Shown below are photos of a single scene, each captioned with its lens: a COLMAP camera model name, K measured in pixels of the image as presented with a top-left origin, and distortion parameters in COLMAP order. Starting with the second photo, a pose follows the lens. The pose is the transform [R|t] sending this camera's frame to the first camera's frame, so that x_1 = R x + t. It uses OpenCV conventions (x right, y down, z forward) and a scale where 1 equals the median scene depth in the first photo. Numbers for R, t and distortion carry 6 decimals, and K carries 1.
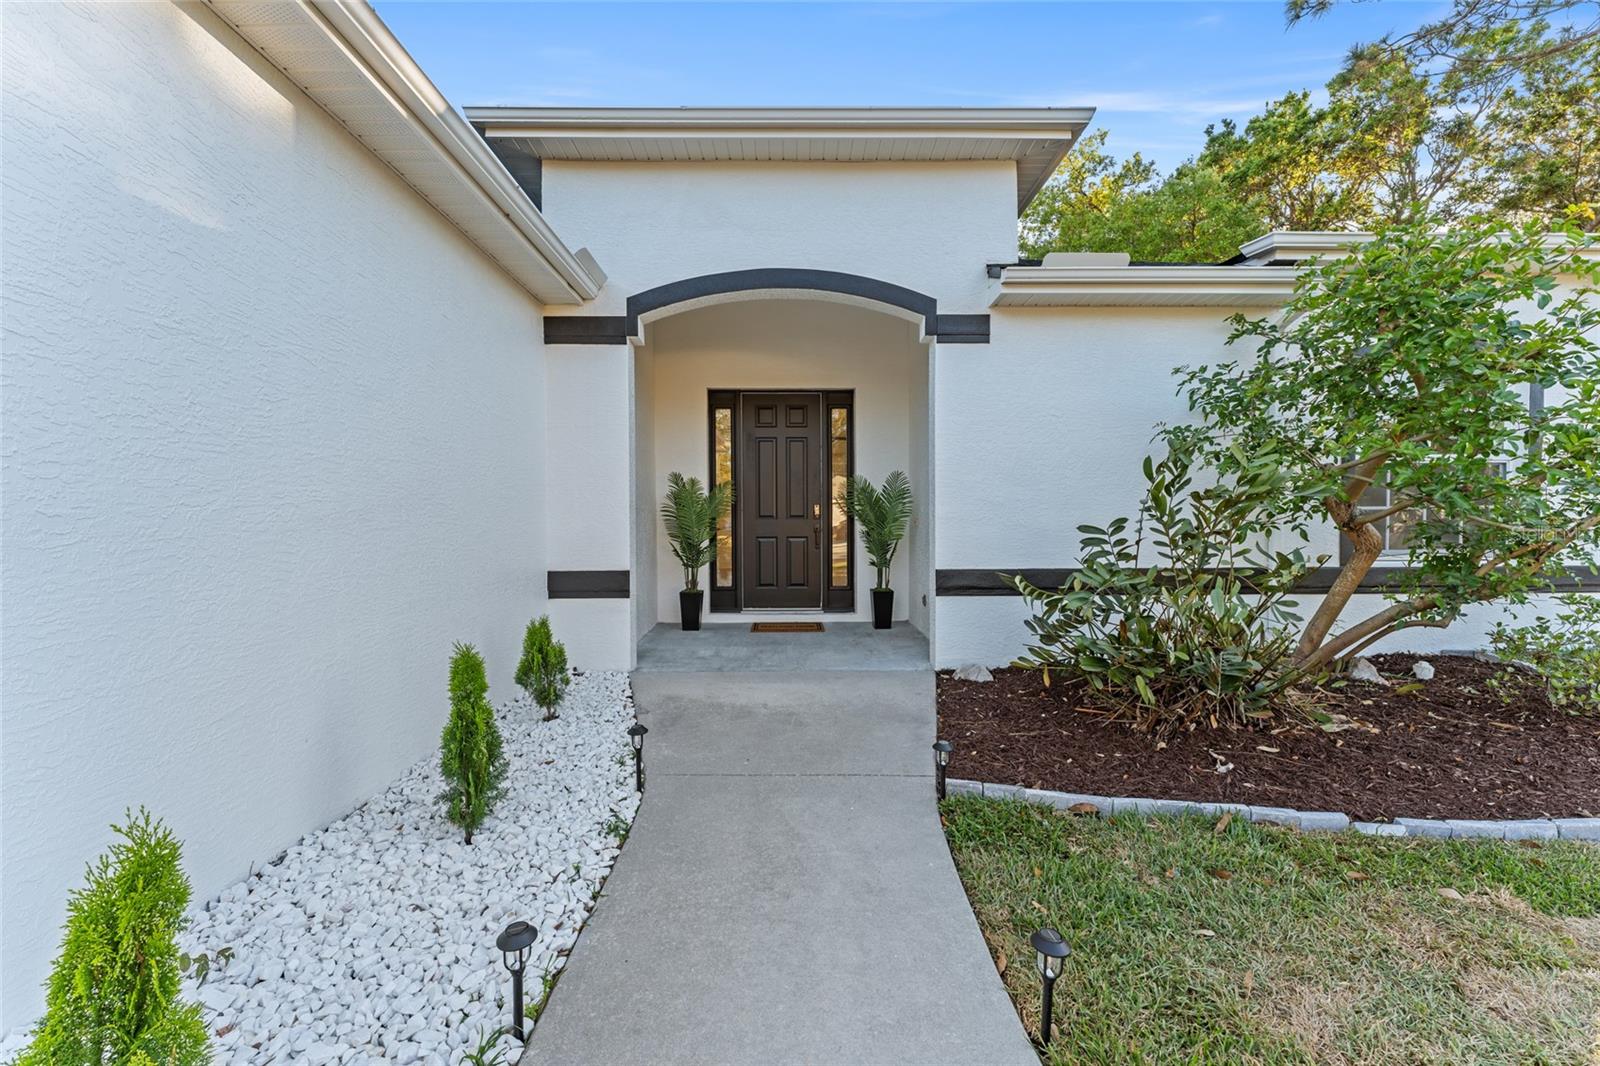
lens RADIAL K [[636.5, 0, 794.1], [0, 636.5, 536.3], [0, 0, 1]] dist [-0.000867, 0.001001]
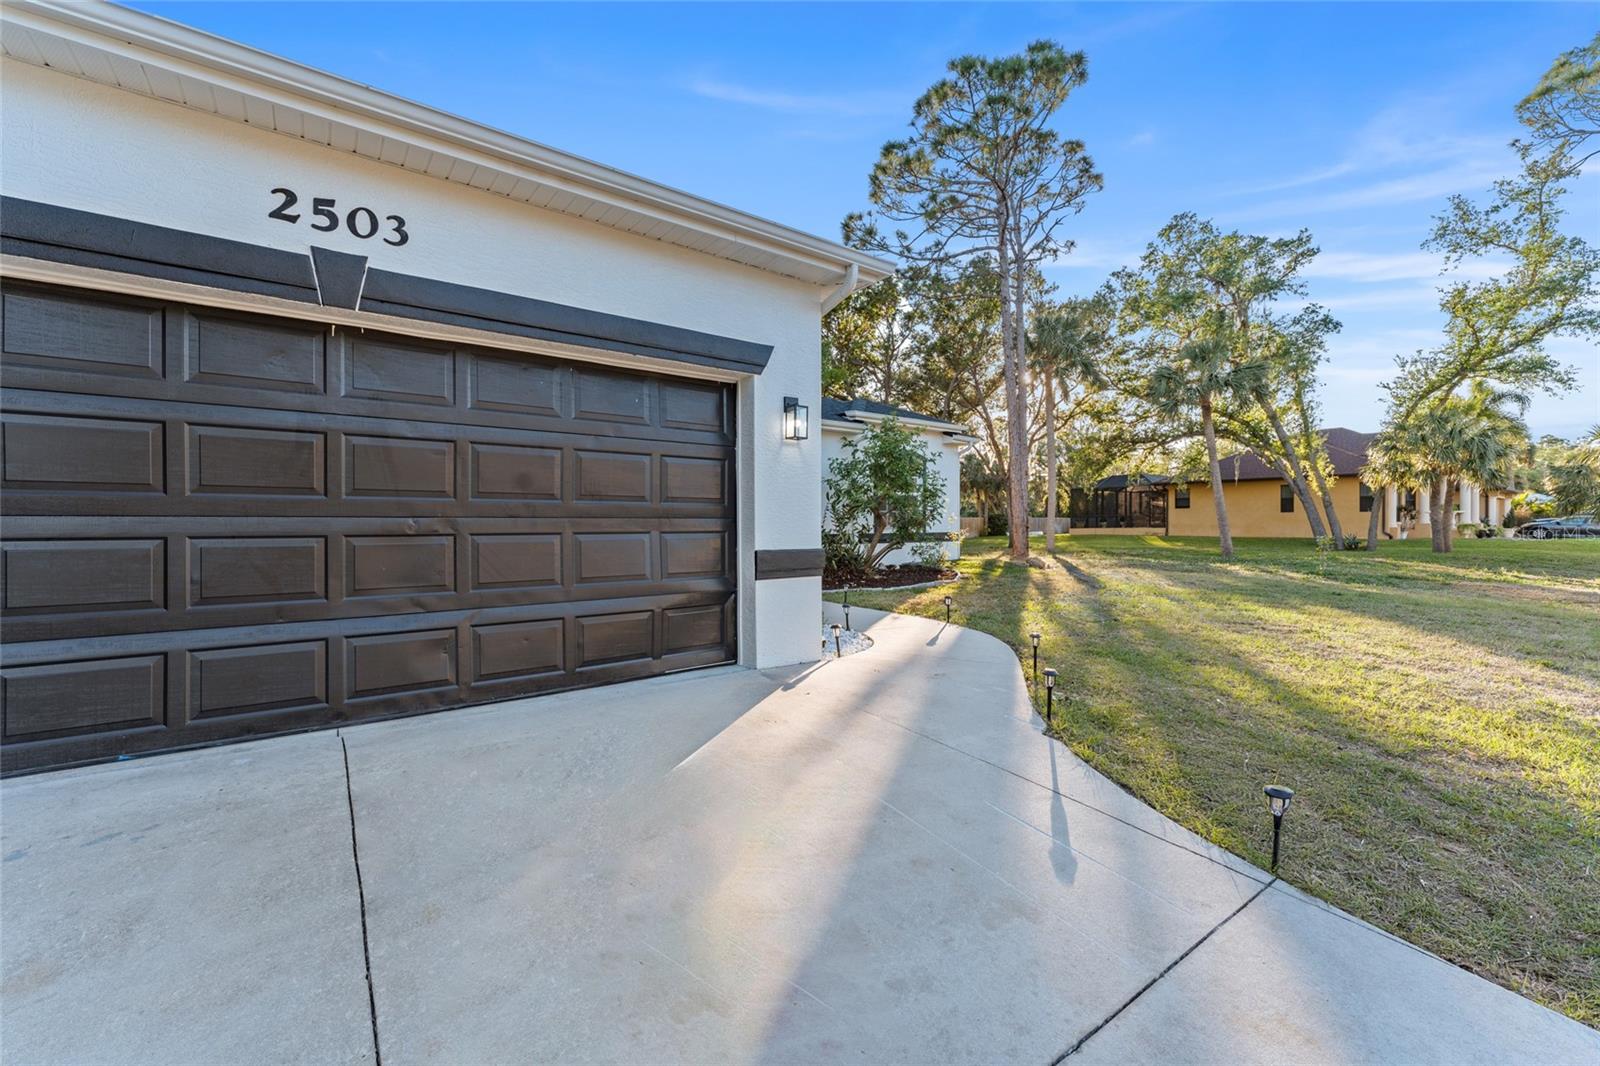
lens RADIAL K [[636.5, 0, 815.4], [0, 636.5, 520.9], [0, 0, 1]] dist [-0.000867, 0.001001]
pose [[0.800146, 0.006654, 0.599768, -0.976878], [0.012613, 0.999531, -0.027917, 0.069637], [-0.599673, 0.029902, 0.799687, -1.025138]]
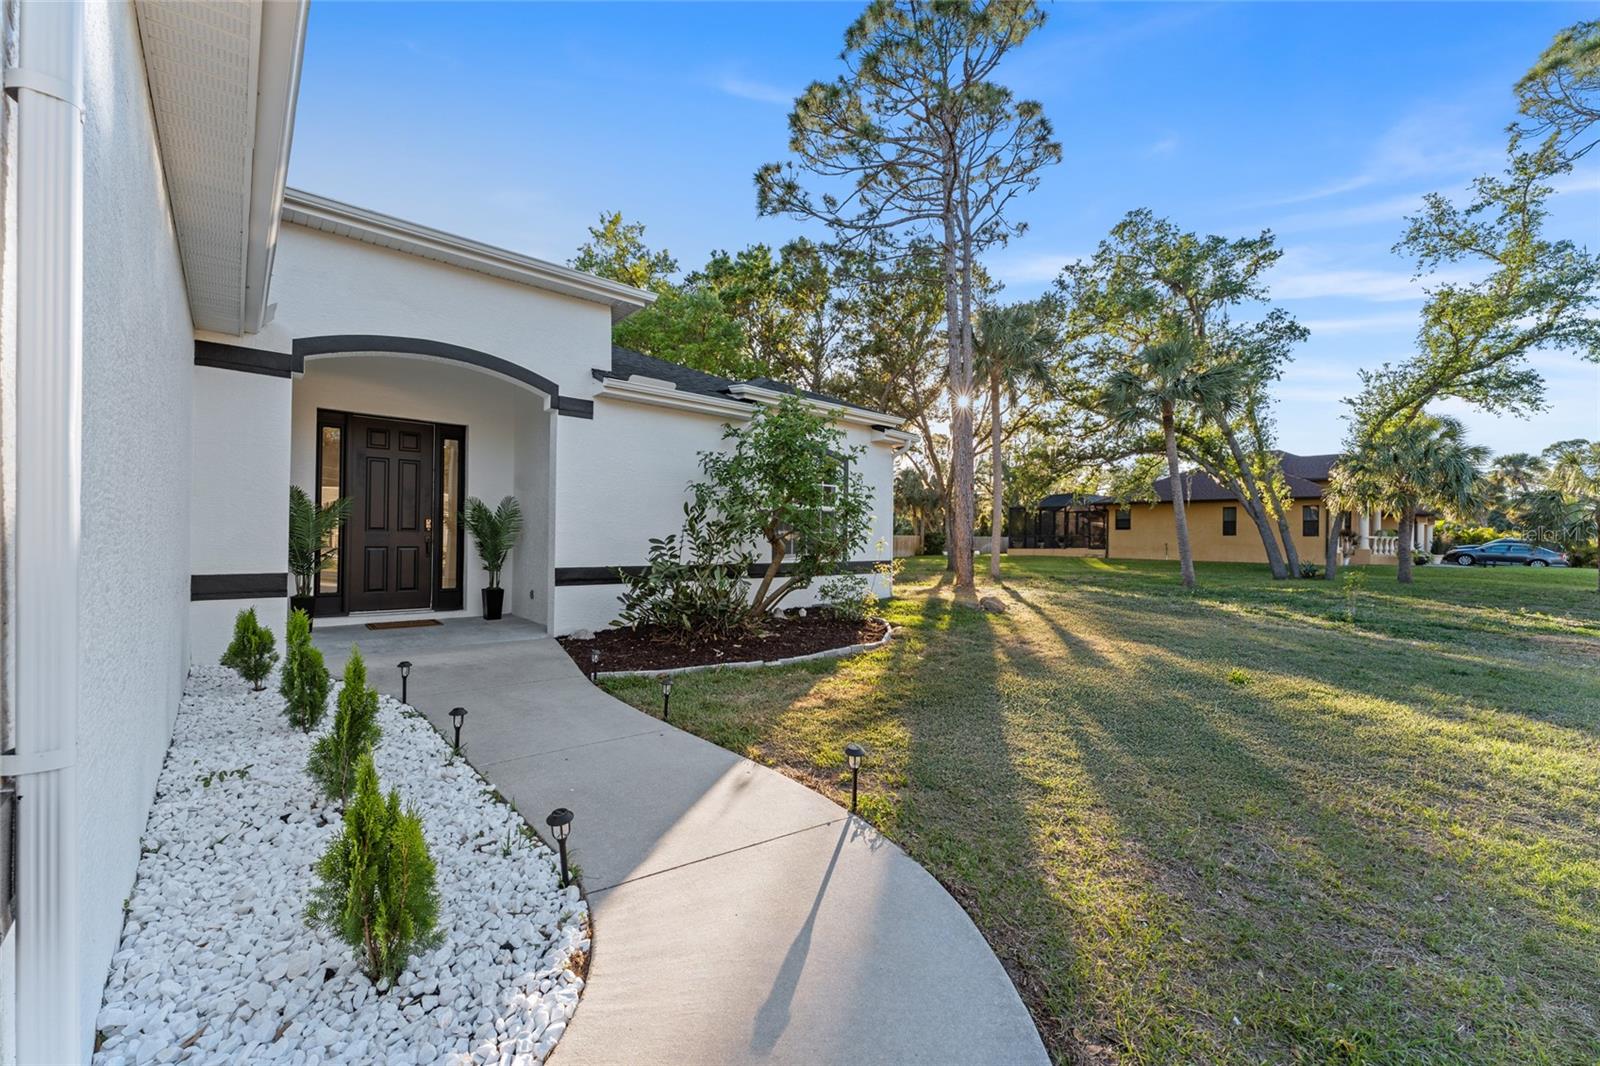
lens RADIAL K [[636.5, 0, 807.8], [0, 636.5, 527.2], [0, 0, 1]] dist [-0.000867, 0.001001]
pose [[0.745780, 0.026945, 0.665647, -0.327230], [0.000812, 0.999144, -0.041356, 0.019913], [-0.666191, 0.031383, 0.745120, -0.488587]]
